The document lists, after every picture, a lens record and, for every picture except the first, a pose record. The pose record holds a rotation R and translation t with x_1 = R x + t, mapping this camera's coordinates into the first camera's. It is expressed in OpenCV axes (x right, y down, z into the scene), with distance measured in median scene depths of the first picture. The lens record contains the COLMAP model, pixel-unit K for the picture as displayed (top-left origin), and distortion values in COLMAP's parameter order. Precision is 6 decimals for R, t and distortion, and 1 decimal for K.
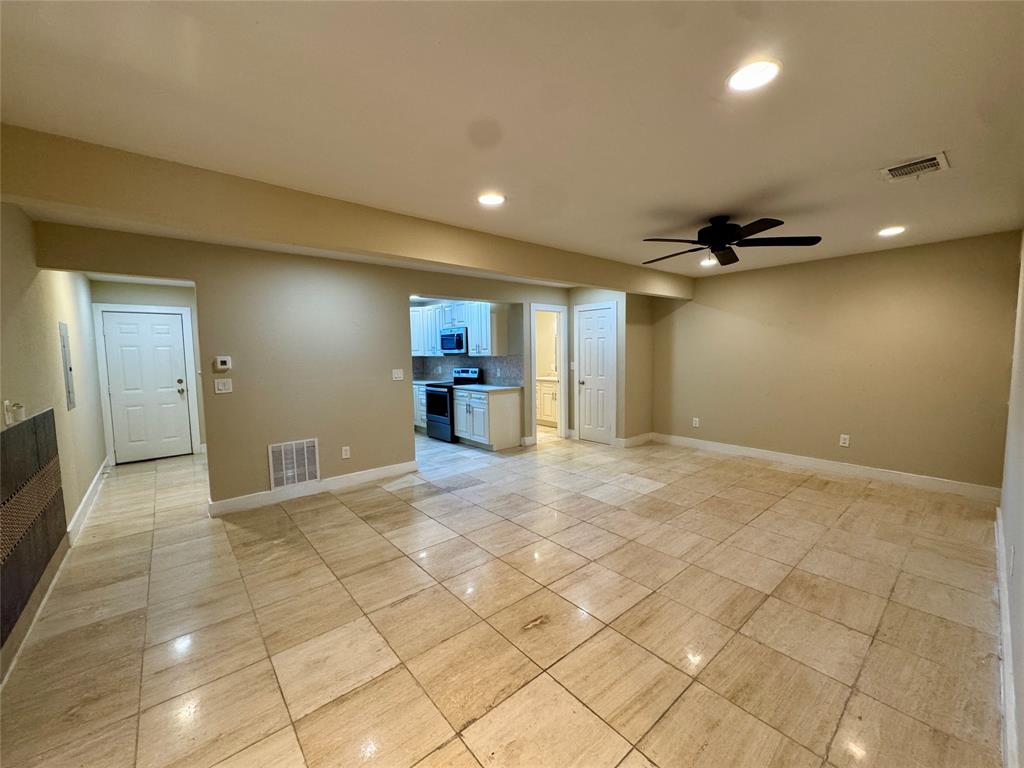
lens RADIAL K [[407.2, 0, 512.8], [0, 407.2, 384.6], [0, 0, 1]] dist [-0.004848, 0.001081]
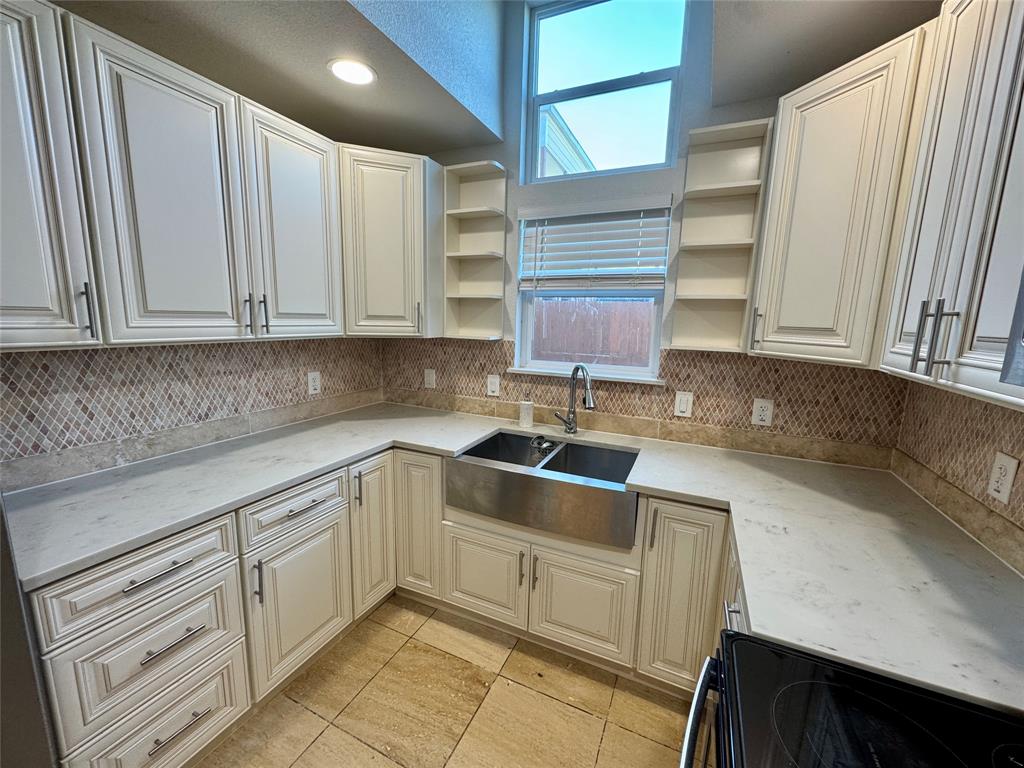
lens RADIAL K [[407.2, 0, 513.9], [0, 407.2, 384.0], [0, 0, 1]] dist [-0.004848, 0.001081]
pose [[0.421162, 0.174181, -0.890103, -0.268081], [-0.103035, 0.984221, 0.143847, -0.143566], [0.901114, 0.031129, 0.432464, 1.606343]]
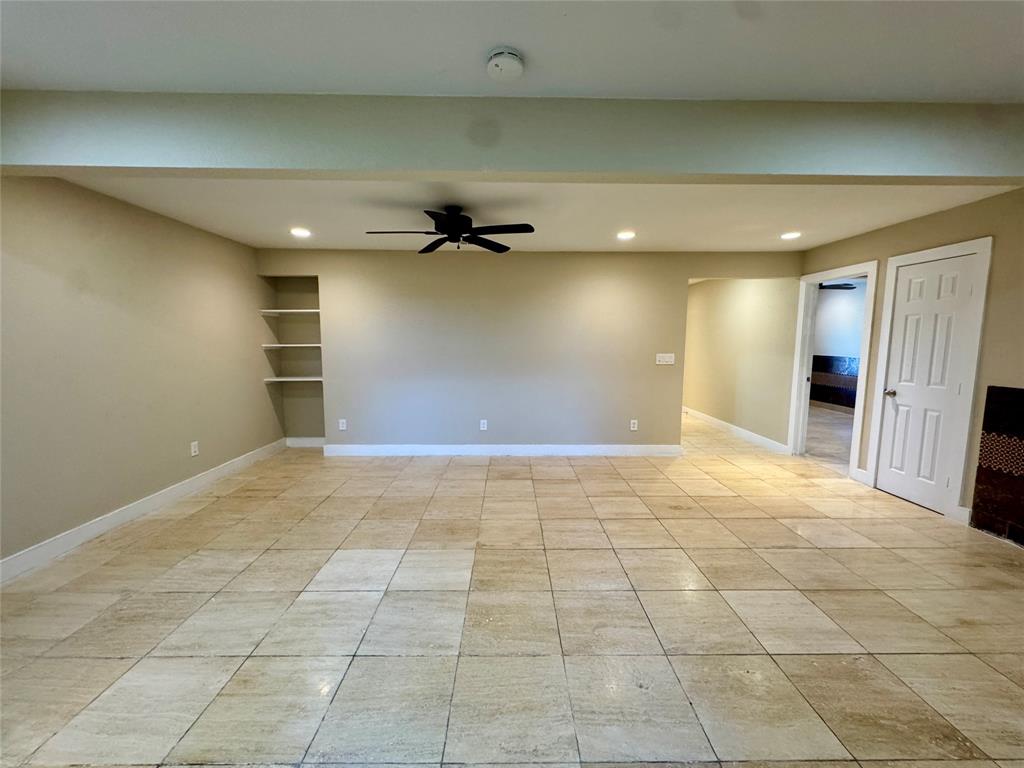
lens RADIAL K [[407.2, 0, 513.2], [0, 407.2, 381.5], [0, 0, 1]] dist [-0.004848, 0.001081]
pose [[-0.768841, -0.053980, 0.637157, -0.235391], [0.060376, 0.985851, 0.156376, -0.102005], [-0.636583, 0.158697, -0.754703, 1.402696]]
